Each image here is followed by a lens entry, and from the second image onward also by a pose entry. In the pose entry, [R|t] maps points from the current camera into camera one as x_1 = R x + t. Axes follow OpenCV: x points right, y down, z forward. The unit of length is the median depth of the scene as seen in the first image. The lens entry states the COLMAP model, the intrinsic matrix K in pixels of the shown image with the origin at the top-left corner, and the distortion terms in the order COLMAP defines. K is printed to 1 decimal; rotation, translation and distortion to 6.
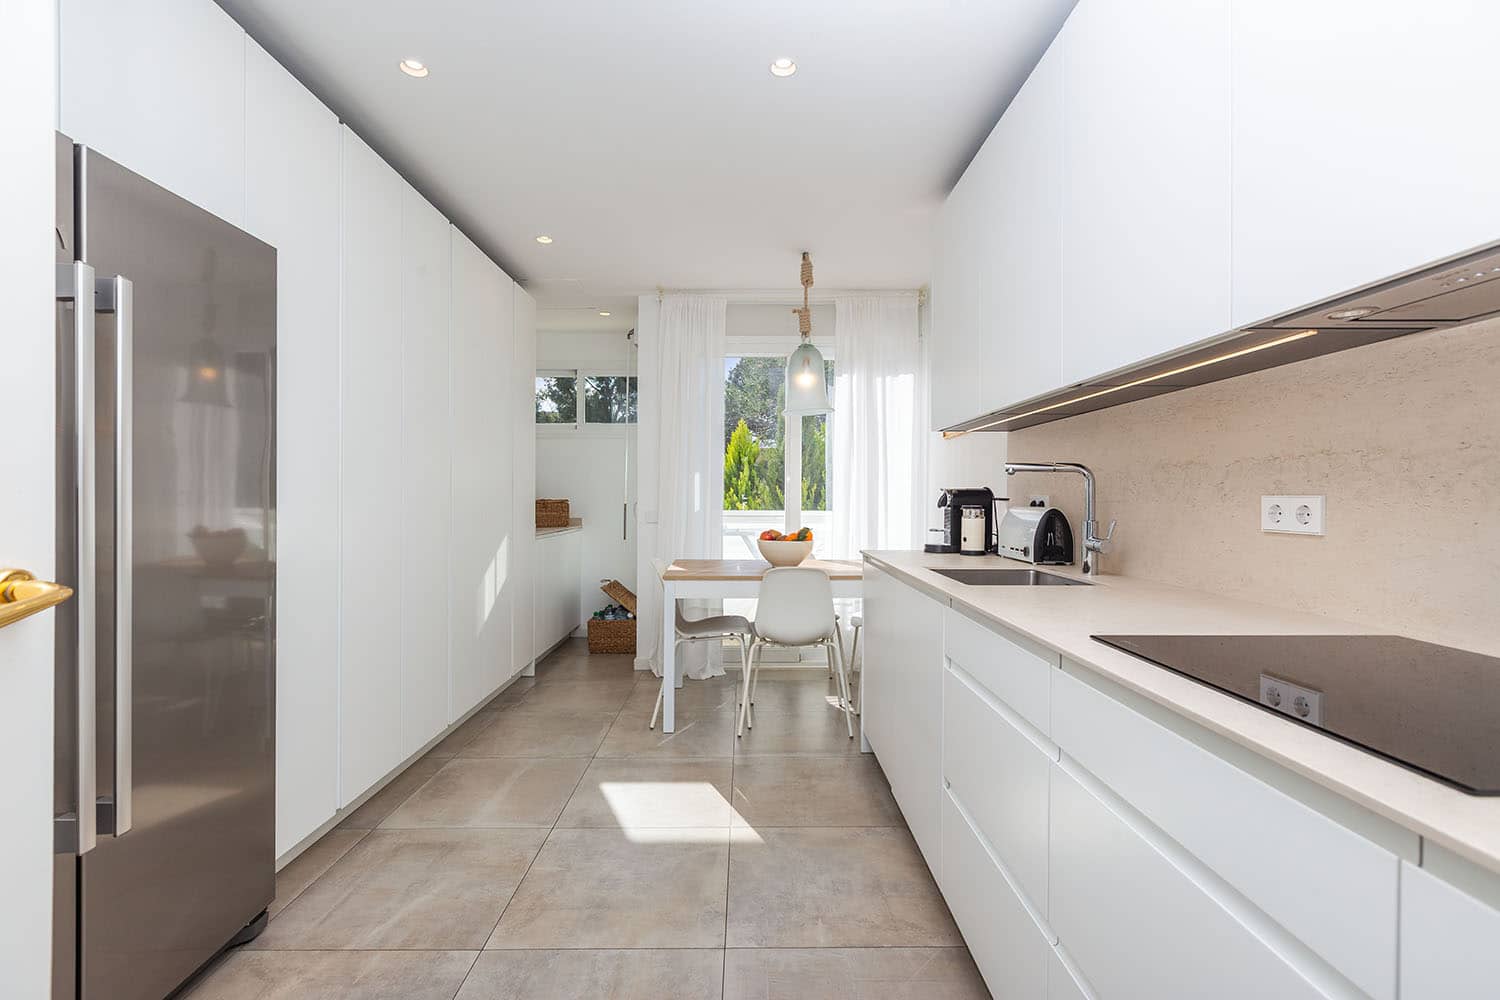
lens RADIAL K [[676.5, 0, 749.4], [0, 676.5, 499.2], [0, 0, 1]] dist [-0.002878, 0.001300]
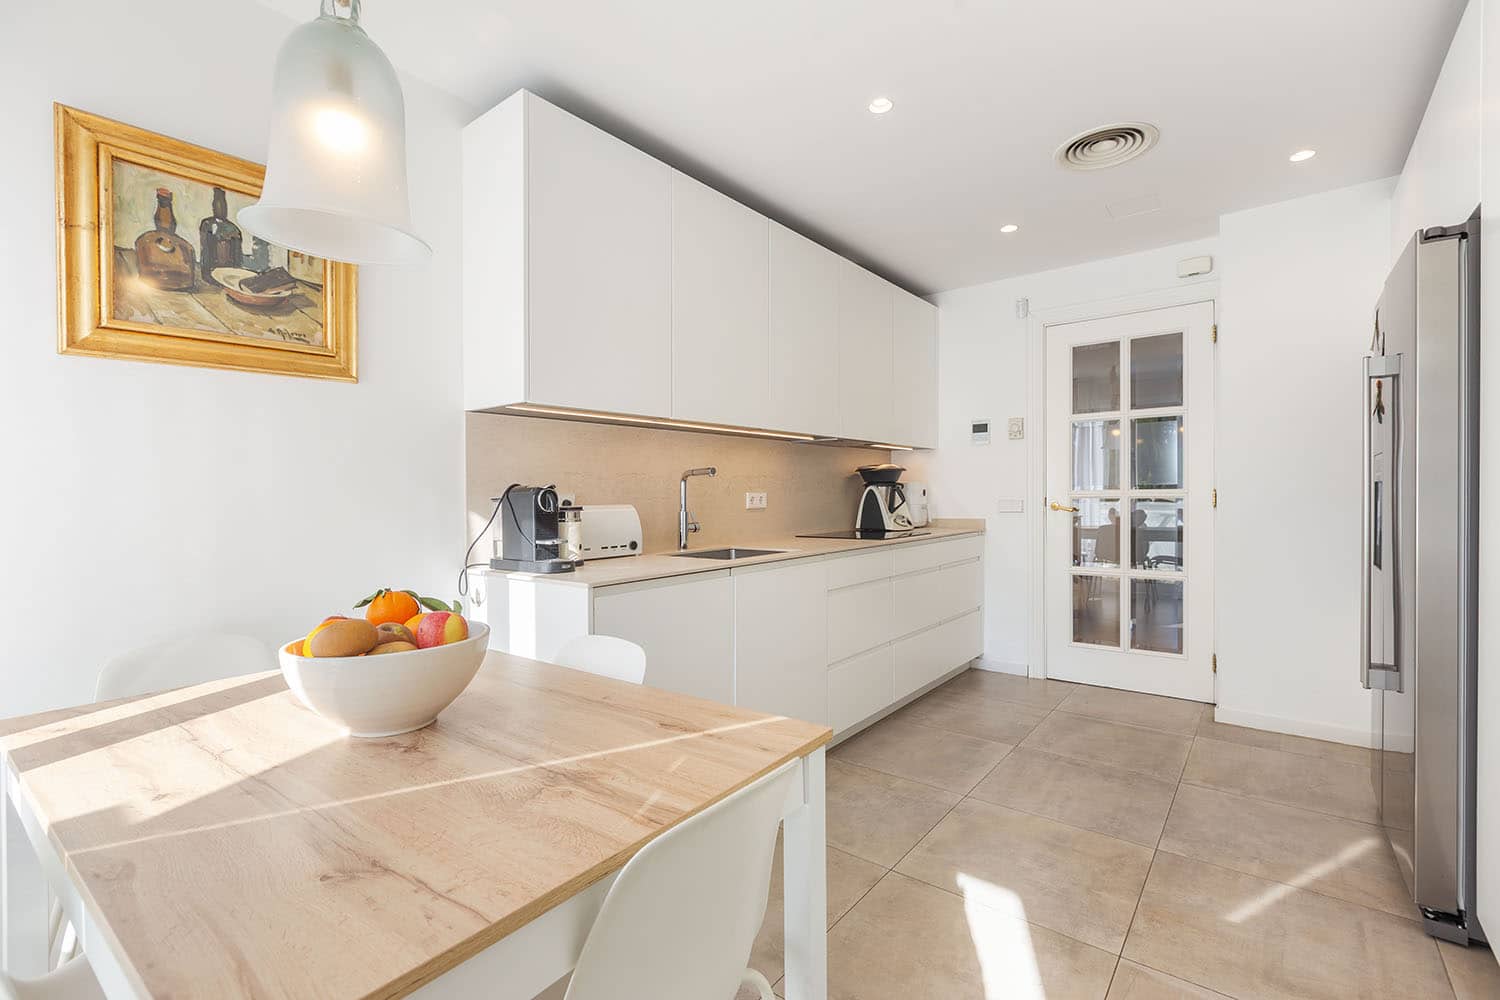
lens RADIAL K [[676.5, 0, 749.6], [0, 676.5, 501.5], [0, 0, 1]] dist [-0.002878, 0.001300]
pose [[-0.784272, -0.000320, 0.620417, -0.562644], [0.004723, 0.999968, 0.006486, 0.008833], [-0.620400, 0.008017, -0.784245, 2.365180]]
